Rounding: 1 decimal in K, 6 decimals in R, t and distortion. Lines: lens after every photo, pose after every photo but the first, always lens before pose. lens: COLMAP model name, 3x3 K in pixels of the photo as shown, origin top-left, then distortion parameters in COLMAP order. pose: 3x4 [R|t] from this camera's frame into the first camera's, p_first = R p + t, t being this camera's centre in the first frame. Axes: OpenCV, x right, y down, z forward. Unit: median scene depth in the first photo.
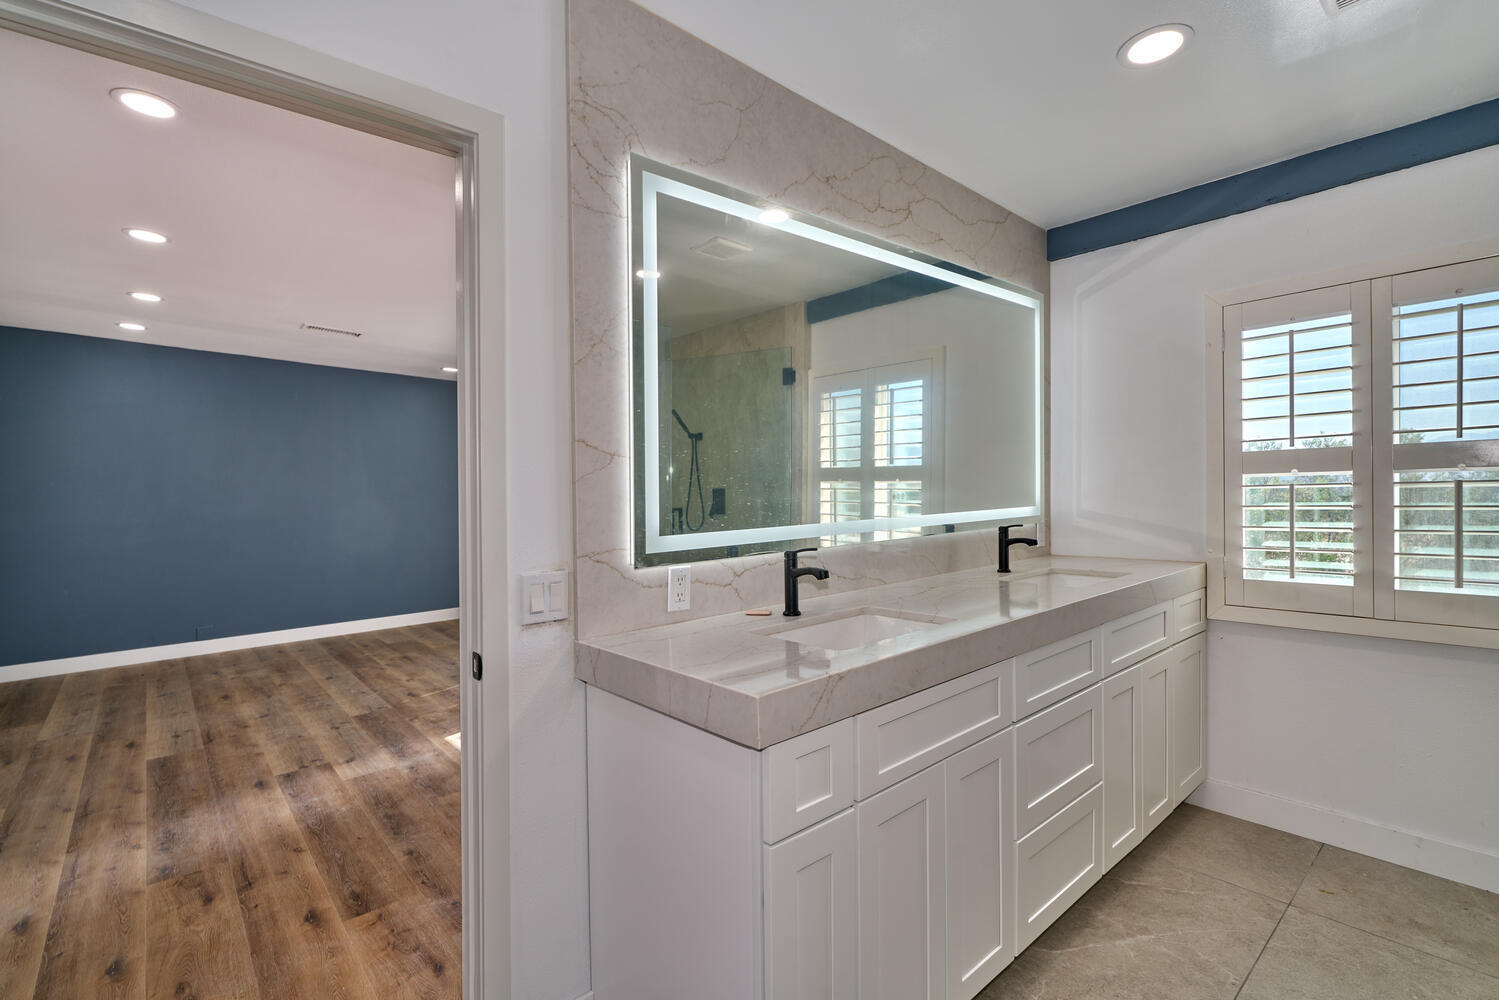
lens RADIAL K [[700.9, 0, 752.1], [0, 700.9, 489.6], [0, 0, 1]] dist [0.000362, 0.001666]
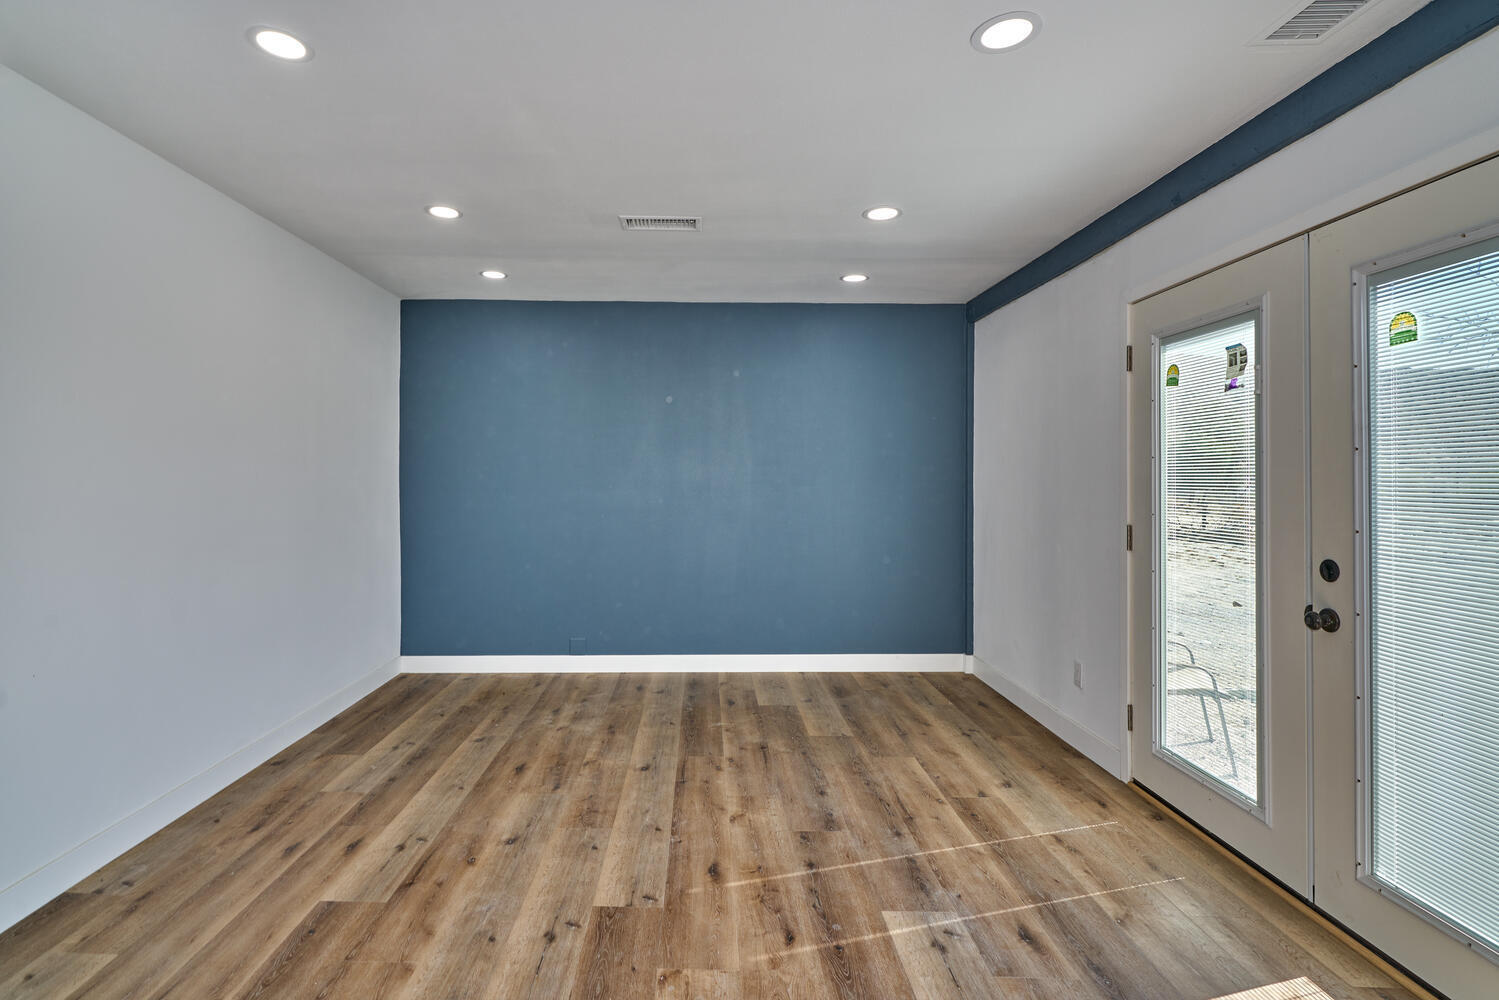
lens RADIAL K [[700.9, 0, 724.9], [0, 700.9, 476.2], [0, 0, 1]] dist [0.000362, 0.001666]
pose [[0.753790, 0.007350, -0.657075, -0.154406], [-0.002330, 0.999961, 0.008514, -0.000615], [0.657112, -0.004887, 0.753777, 0.656951]]
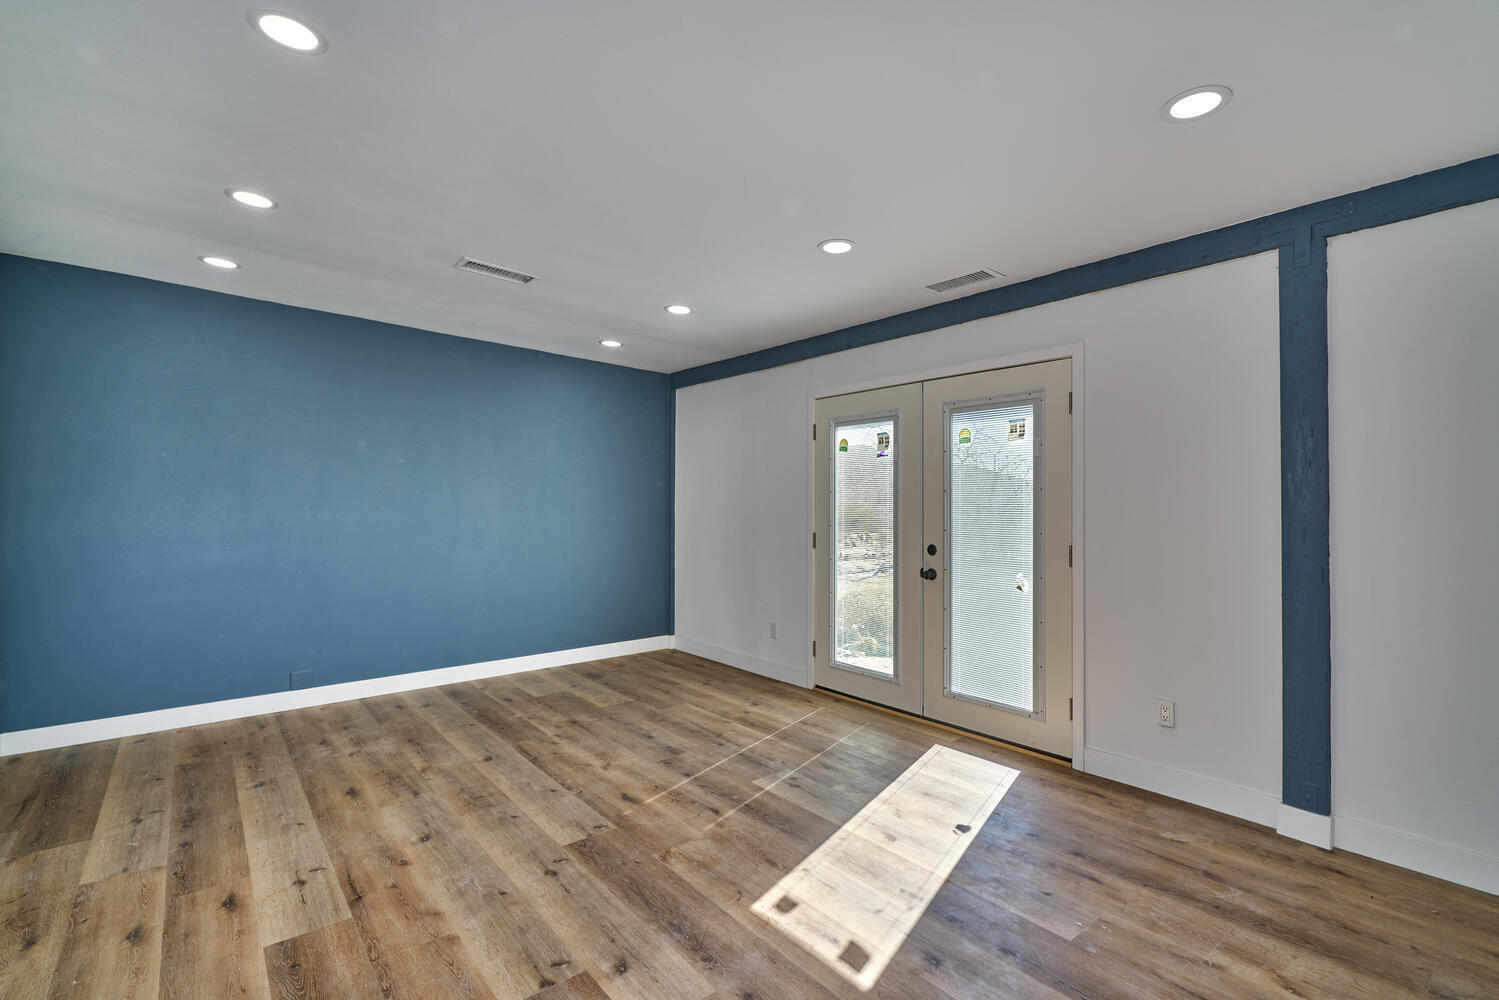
lens RADIAL K [[652.2, 0, 737.4], [0, 652.2, 504.2], [0, 0, 1]] dist [-0.000867, 0.000406]
pose [[0.999761, 0.019329, -0.010205, -0.402431], [-0.019337, 0.999813, -0.000698, 0.008362], [0.010189, 0.000895, 0.999948, 0.395725]]
